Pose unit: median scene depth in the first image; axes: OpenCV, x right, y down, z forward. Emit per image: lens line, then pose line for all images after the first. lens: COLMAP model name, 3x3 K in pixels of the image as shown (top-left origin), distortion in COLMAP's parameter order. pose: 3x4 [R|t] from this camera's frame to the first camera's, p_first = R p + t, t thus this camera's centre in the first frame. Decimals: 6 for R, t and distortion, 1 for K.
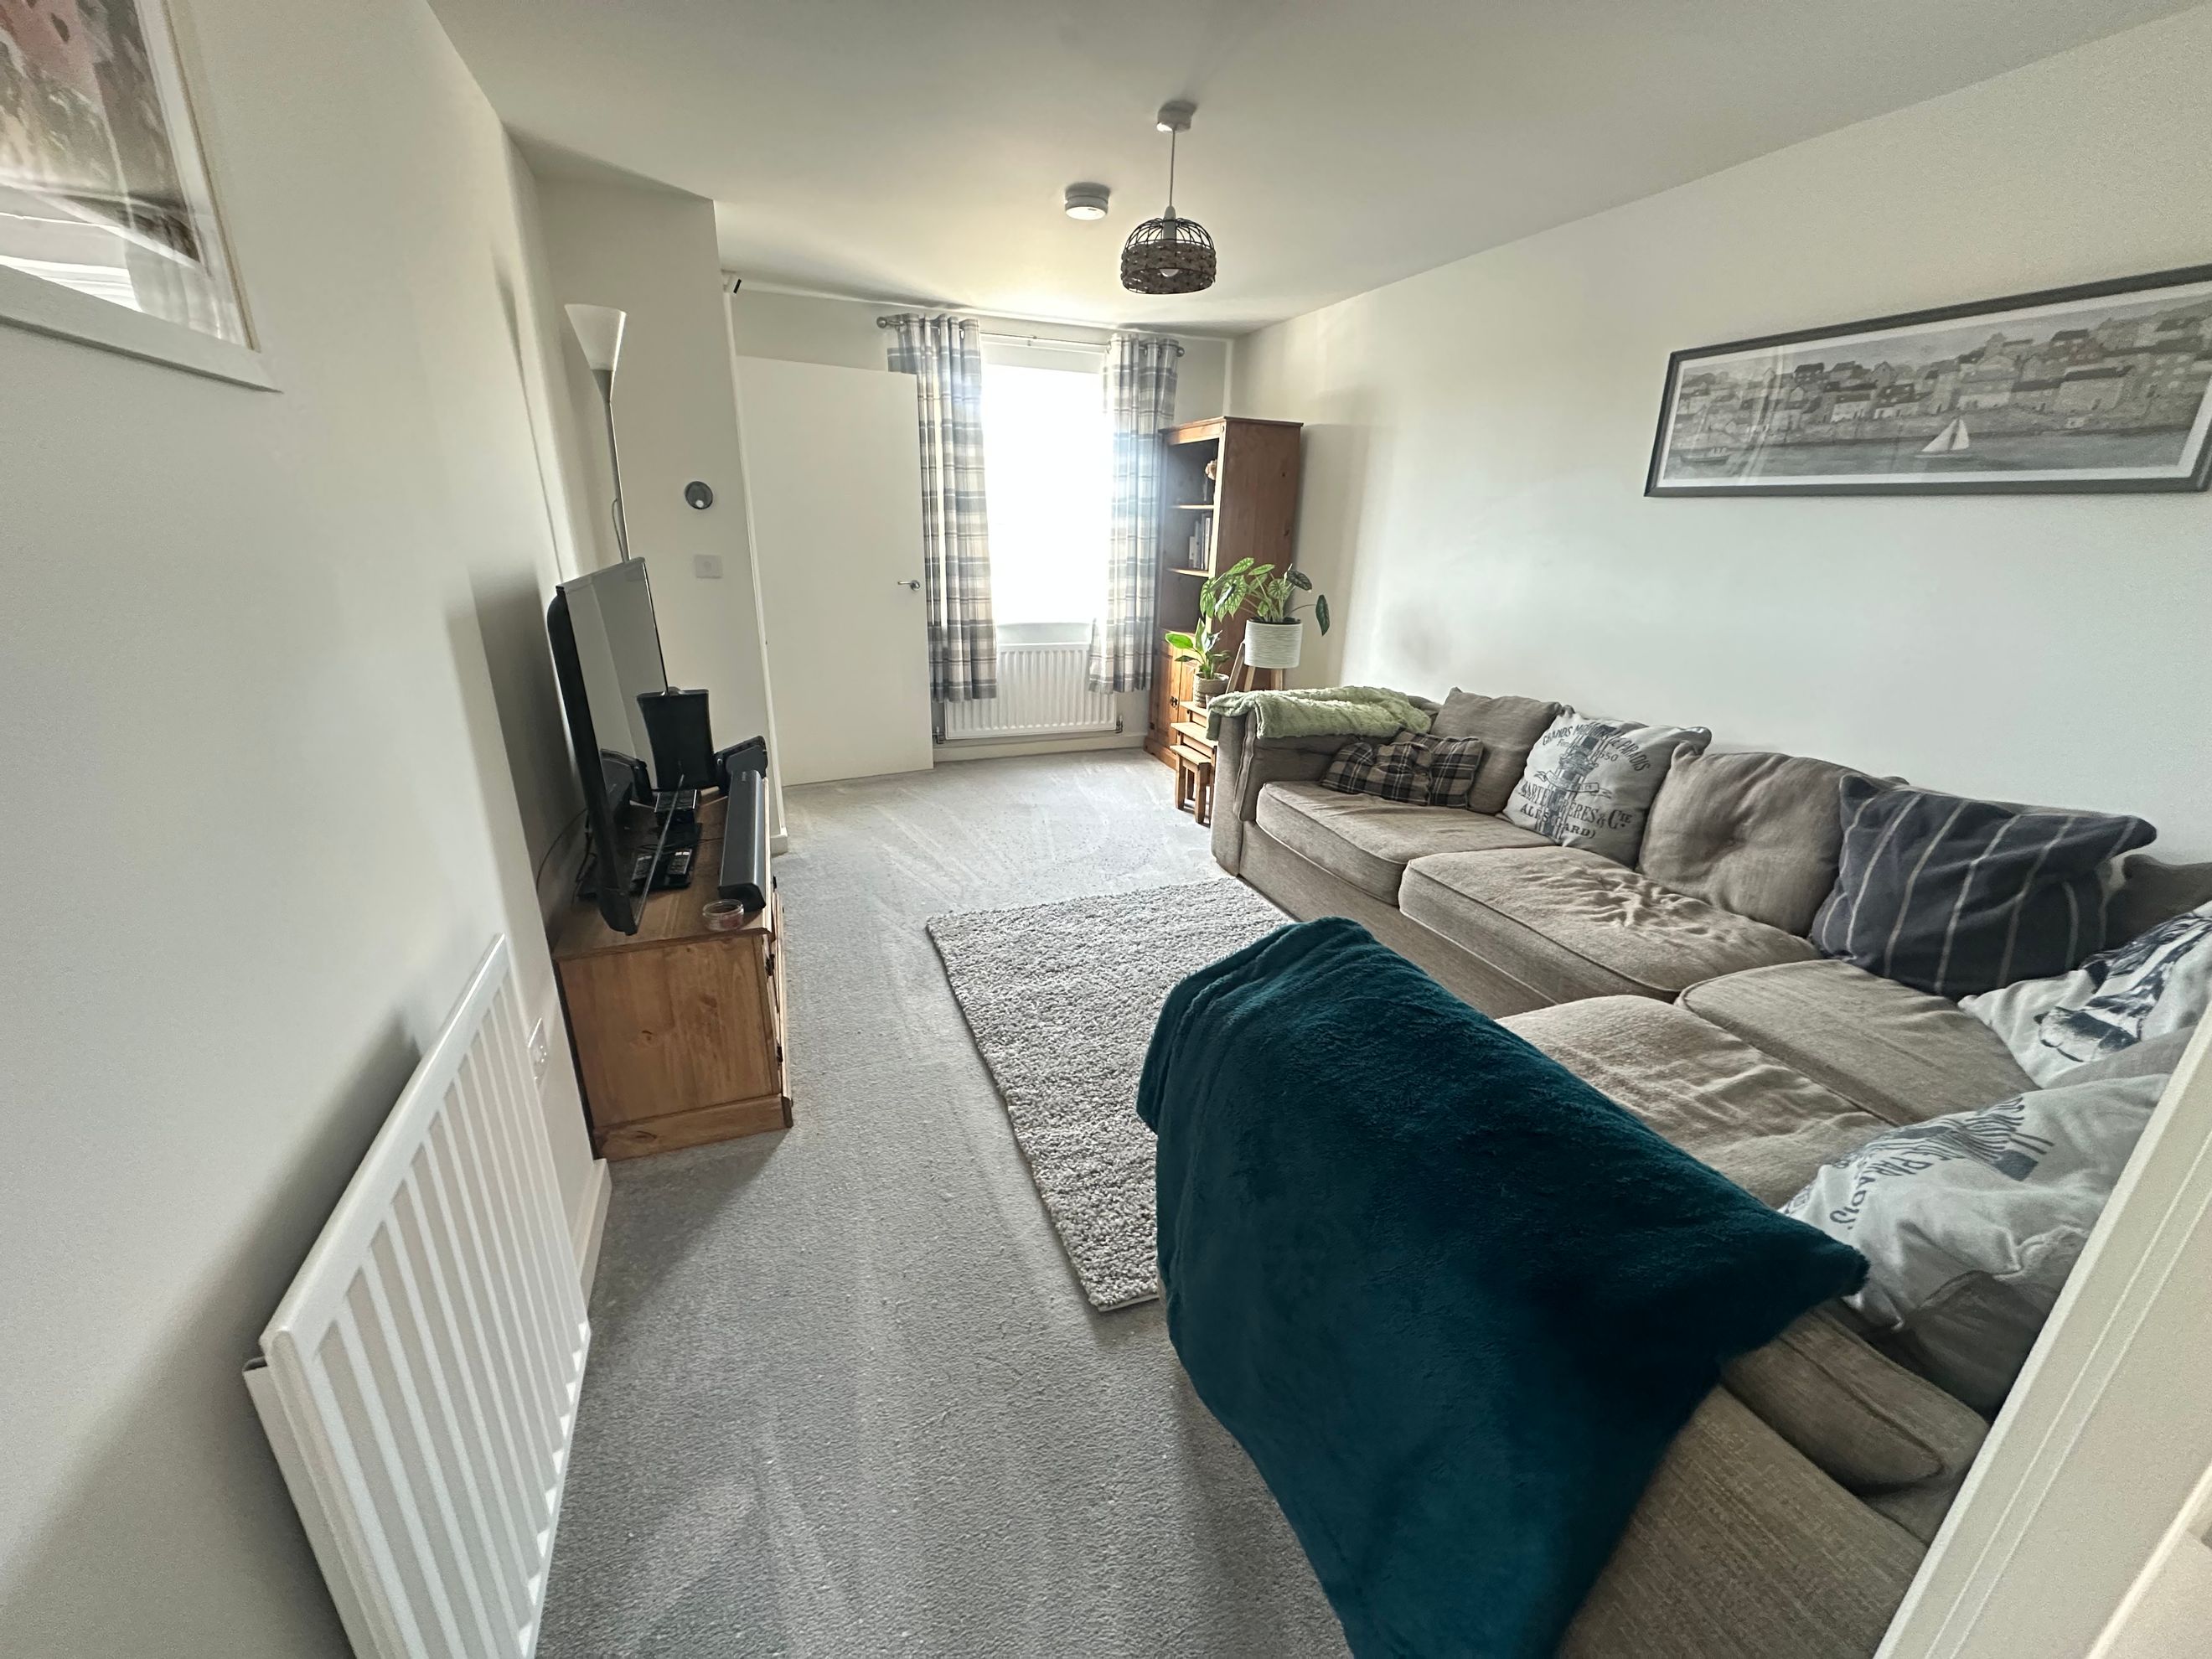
lens RADIAL K [[870.7, 0, 1102.1], [0, 870.7, 825.5], [0, 0, 1]] dist [-0.003356, 0.000266]
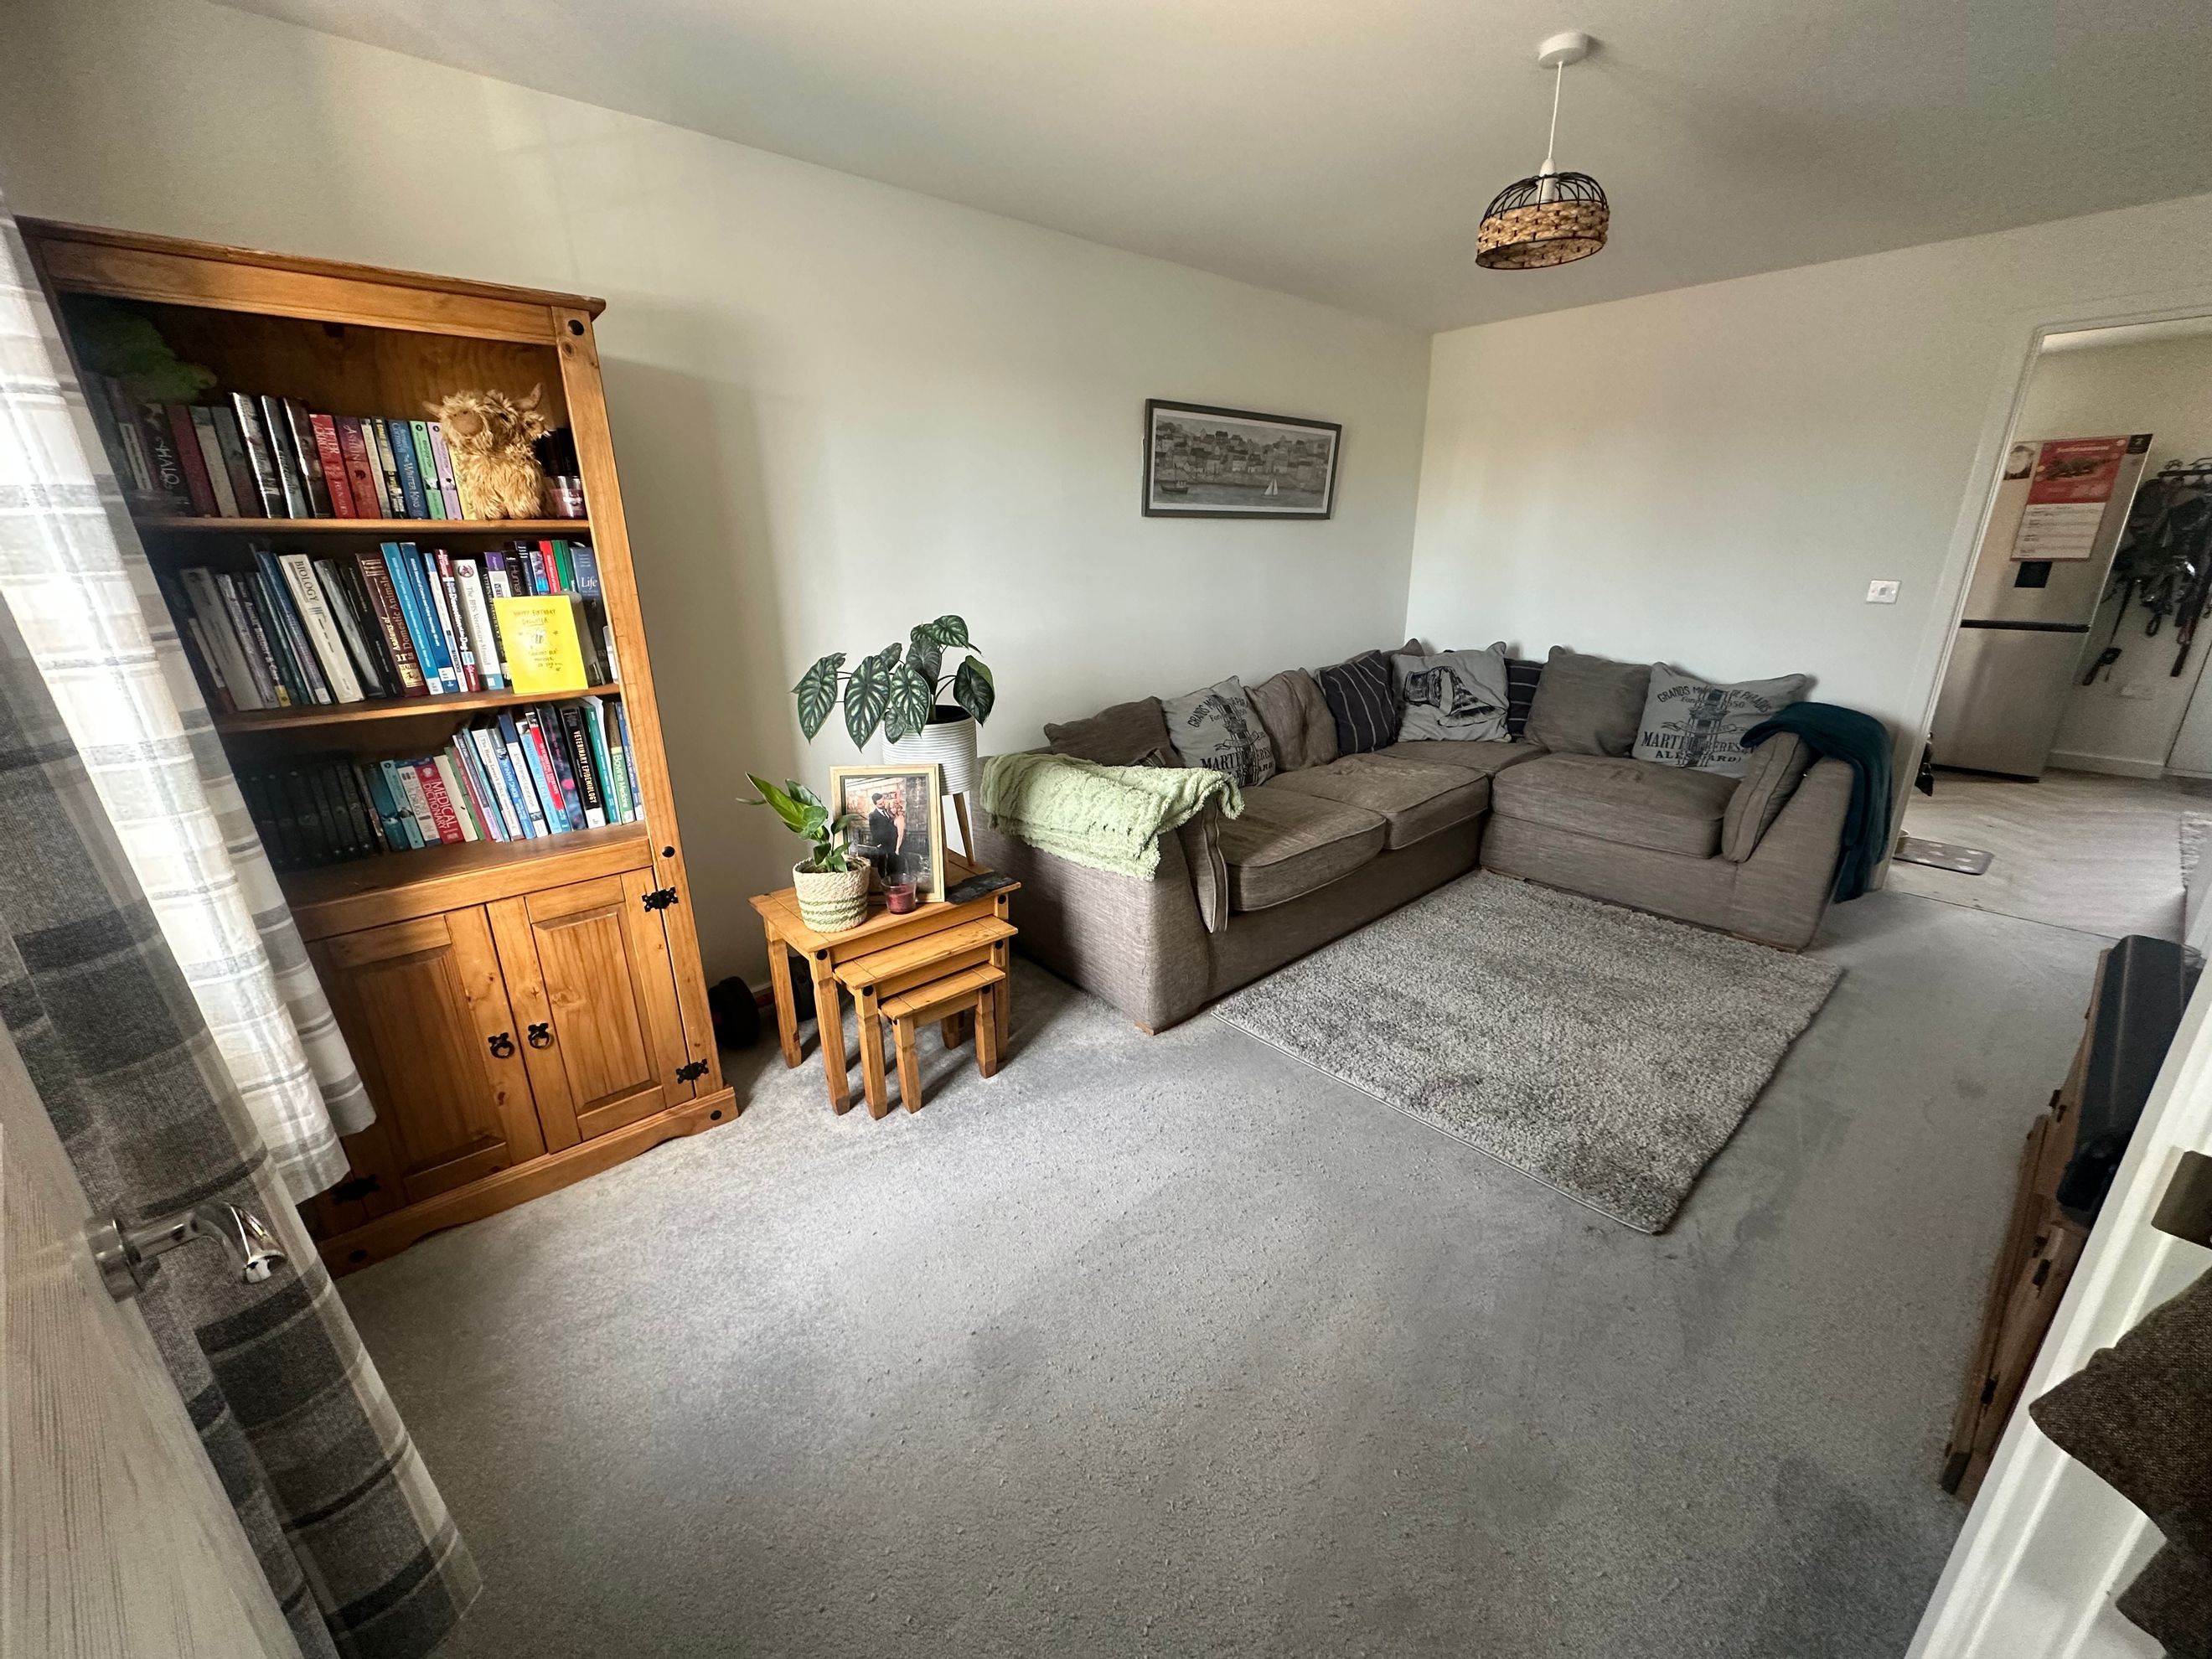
lens RADIAL K [[870.7, 0, 1102.0], [0, 870.7, 828.6], [0, 0, 1]] dist [-0.003356, 0.000266]
pose [[-0.347413, -0.317759, 0.882232, -0.620102], [0.314517, 0.846848, 0.428867, -0.611108], [-0.883393, 0.426471, -0.194265, 1.640366]]
